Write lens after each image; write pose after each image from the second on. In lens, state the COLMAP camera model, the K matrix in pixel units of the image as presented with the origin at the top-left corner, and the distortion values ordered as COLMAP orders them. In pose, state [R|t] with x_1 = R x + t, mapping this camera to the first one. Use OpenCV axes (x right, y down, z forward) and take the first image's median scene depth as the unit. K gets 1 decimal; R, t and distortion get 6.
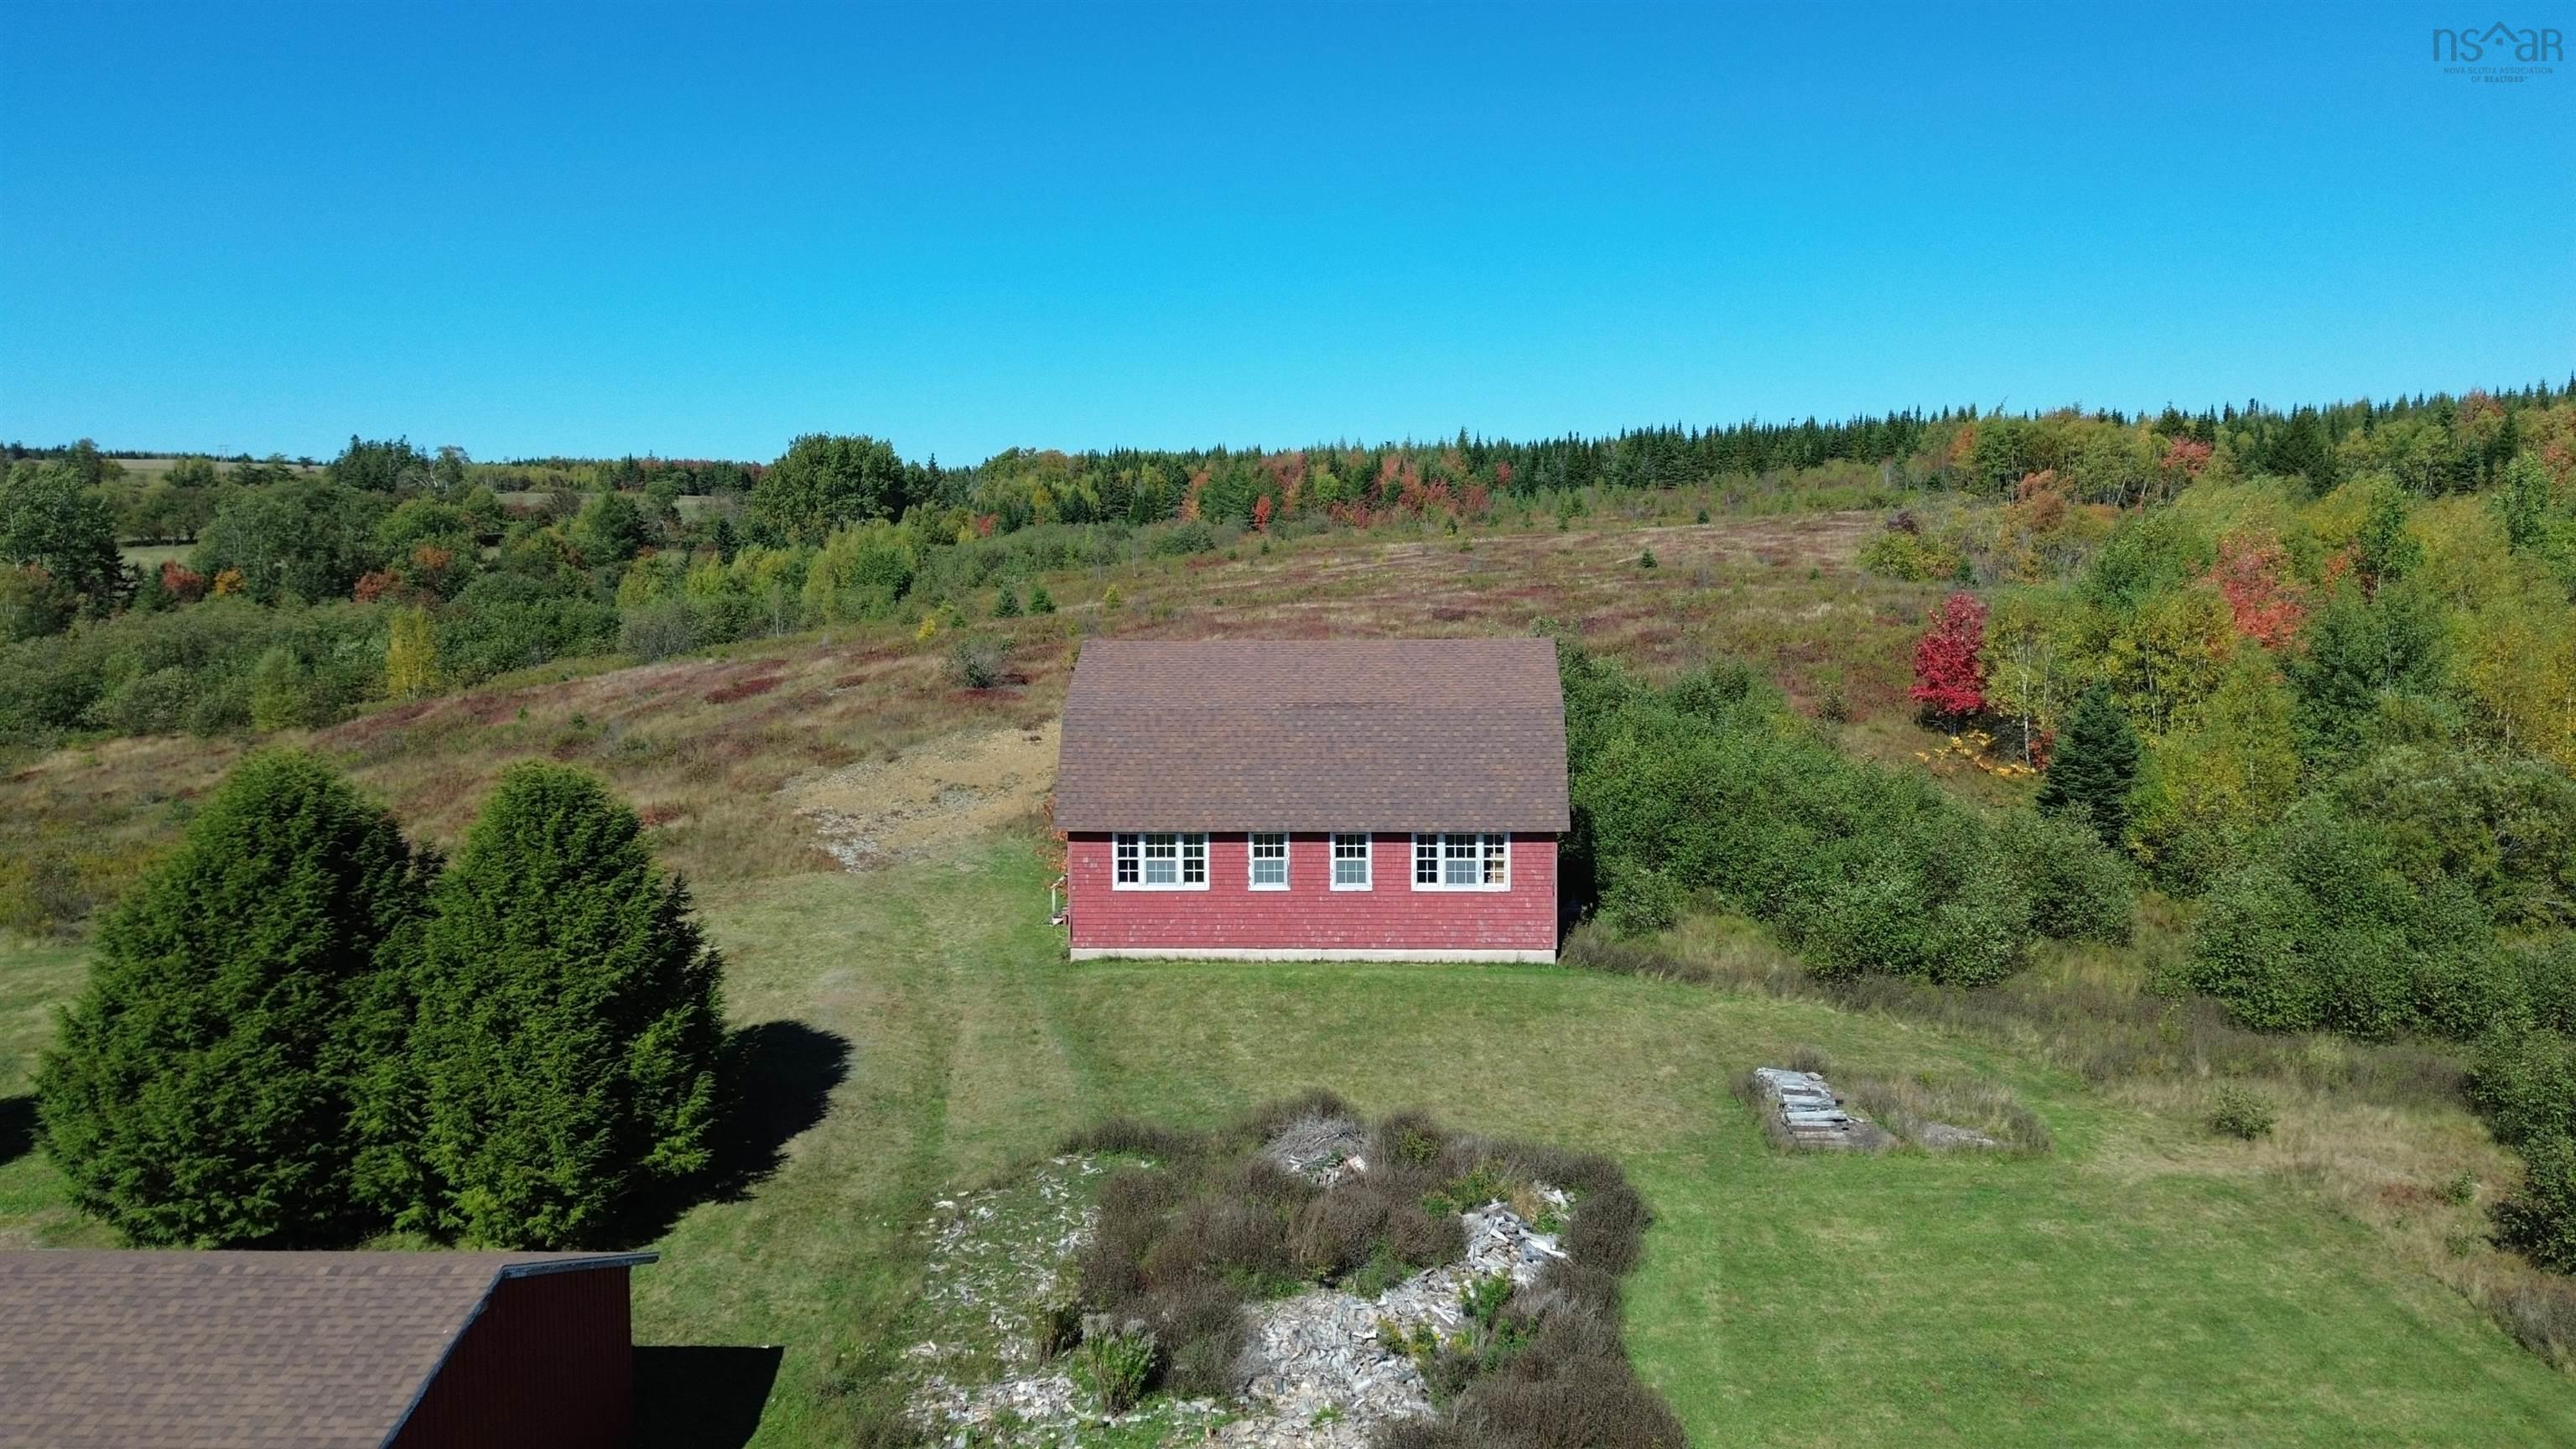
lens RADIAL K [[1820.0, 0, 1290.8], [0, 1820.0, 718.0], [0, 0, 1]] dist [0.082893, -0.084230]
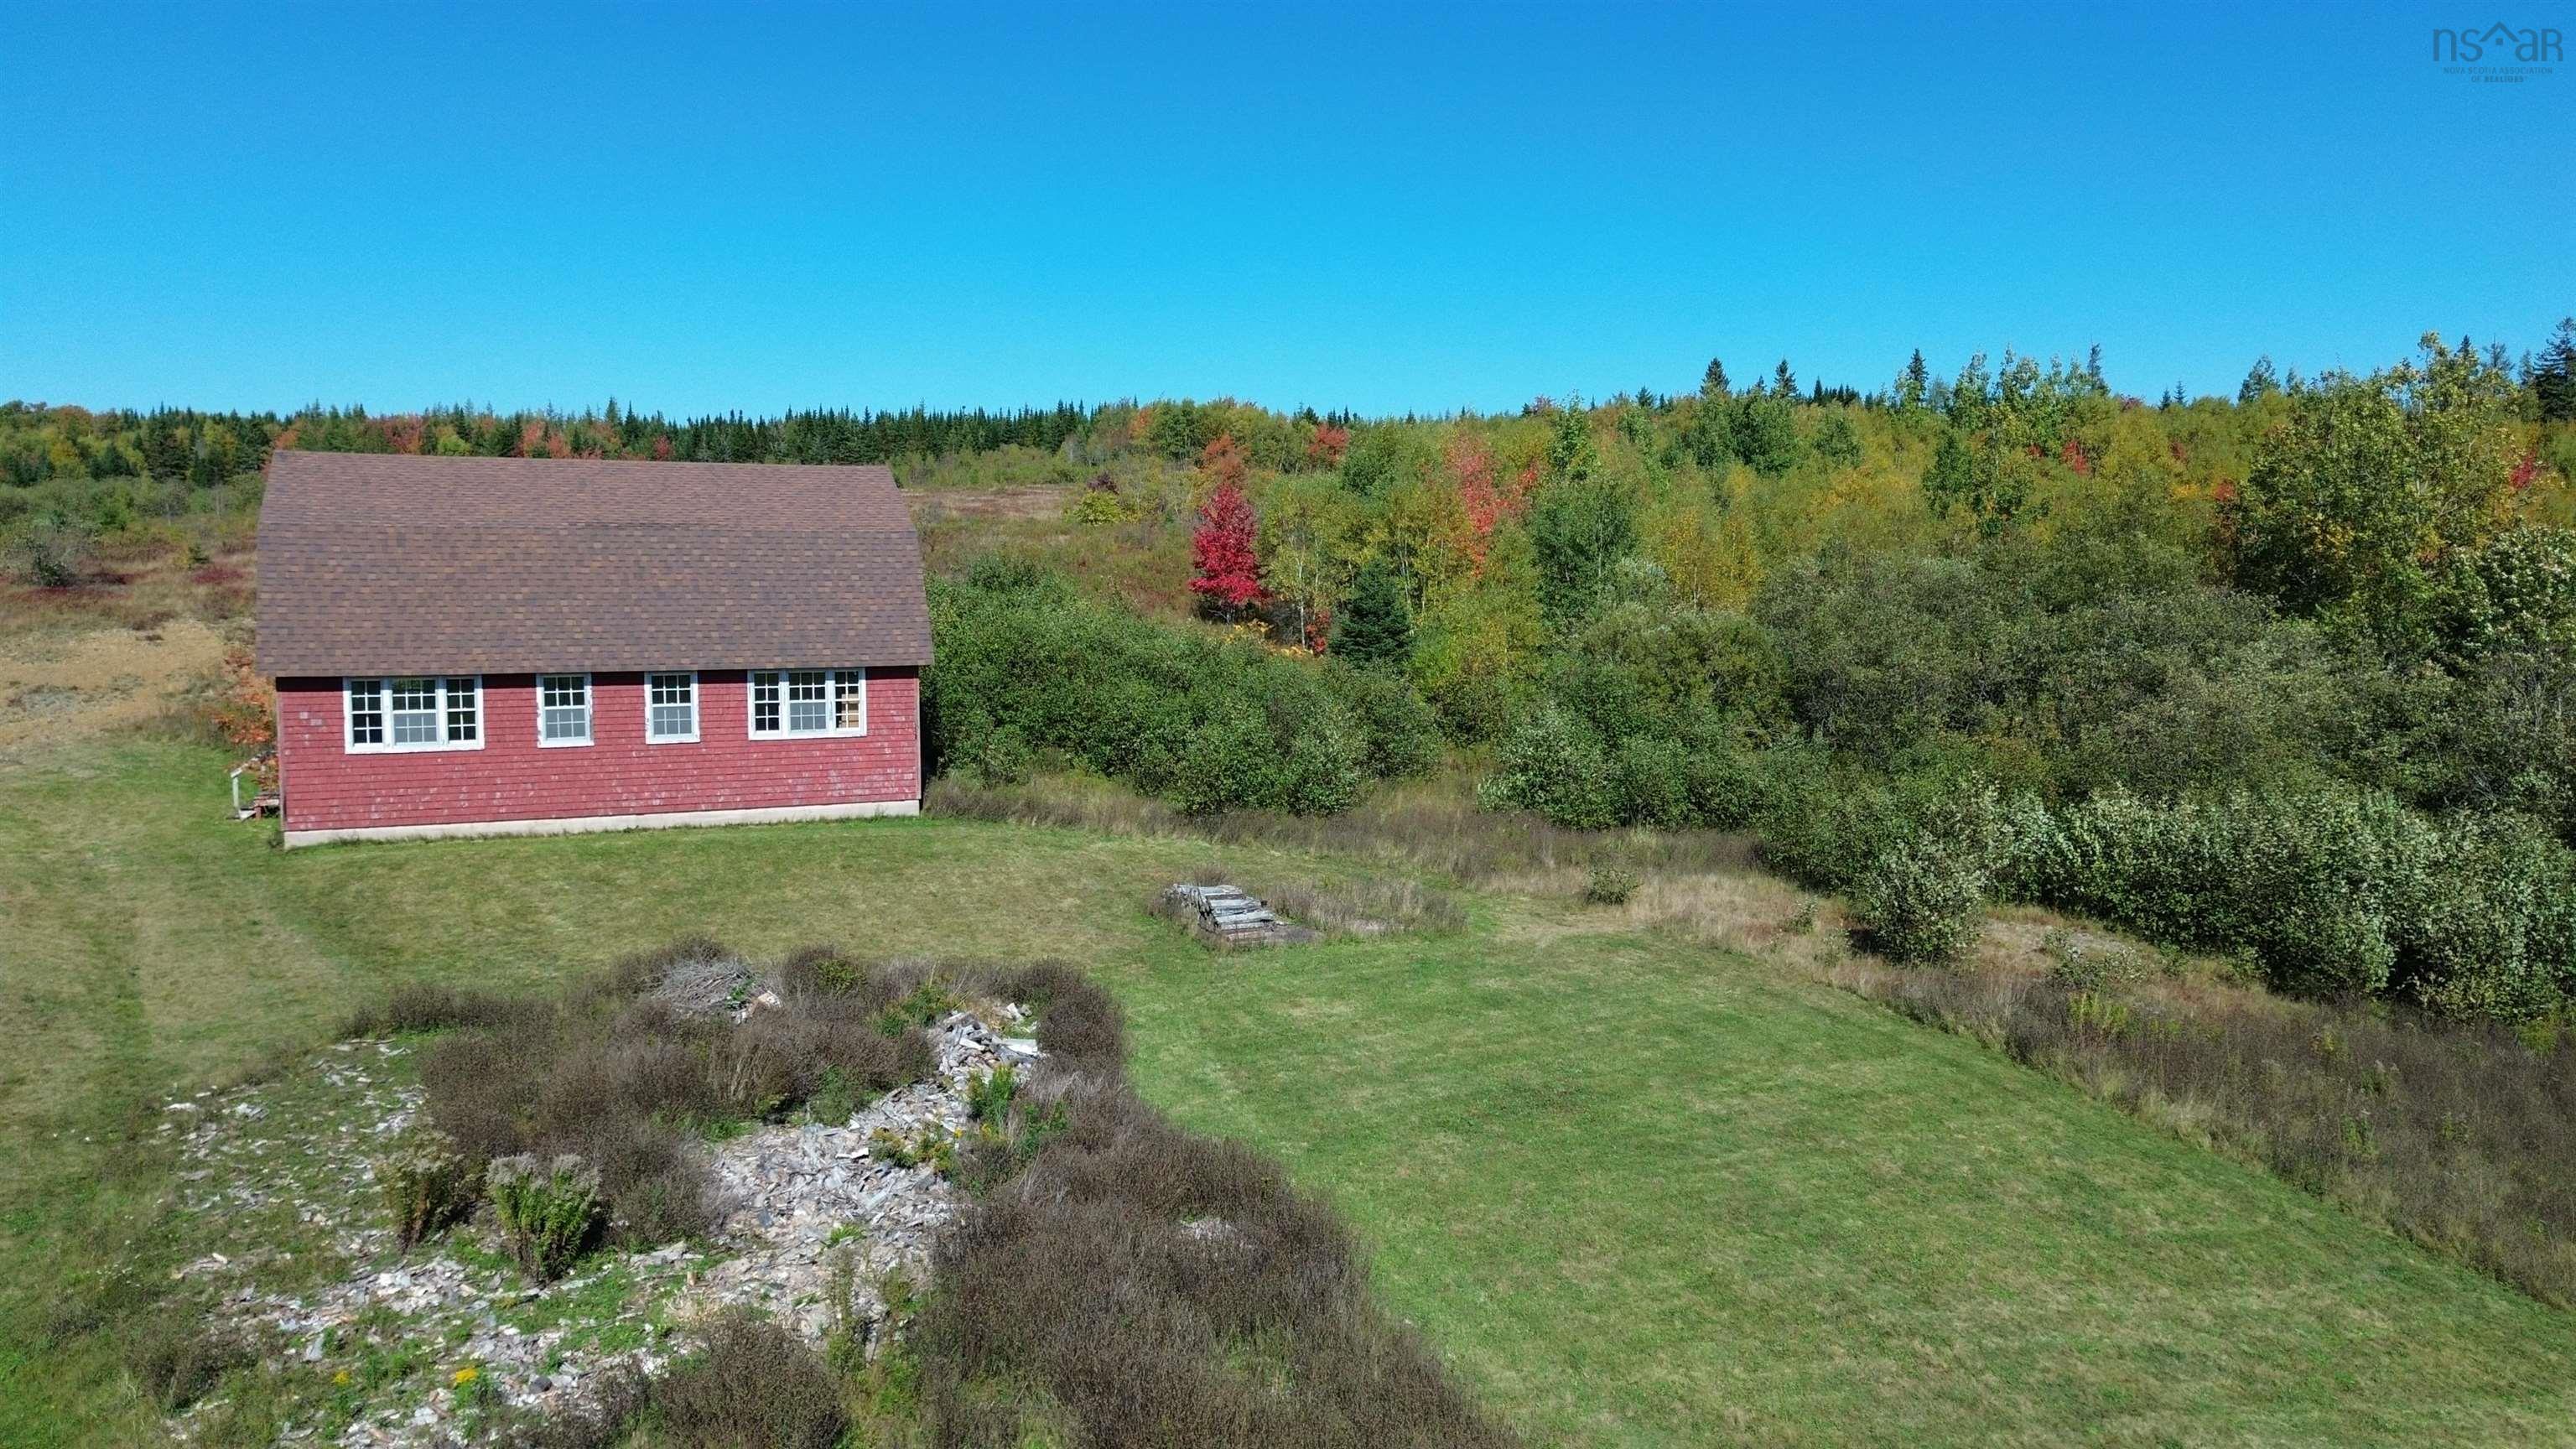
lens RADIAL K [[1820.0, 0, 1289.1], [0, 1820.0, 718.8], [0, 0, 1]] dist [0.082893, -0.084230]
pose [[0.898560, -0.027258, 0.438003, -0.081297], [0.029718, 0.999558, 0.001239, 0.090785], [-0.437843, 0.011903, 0.898973, 0.116620]]
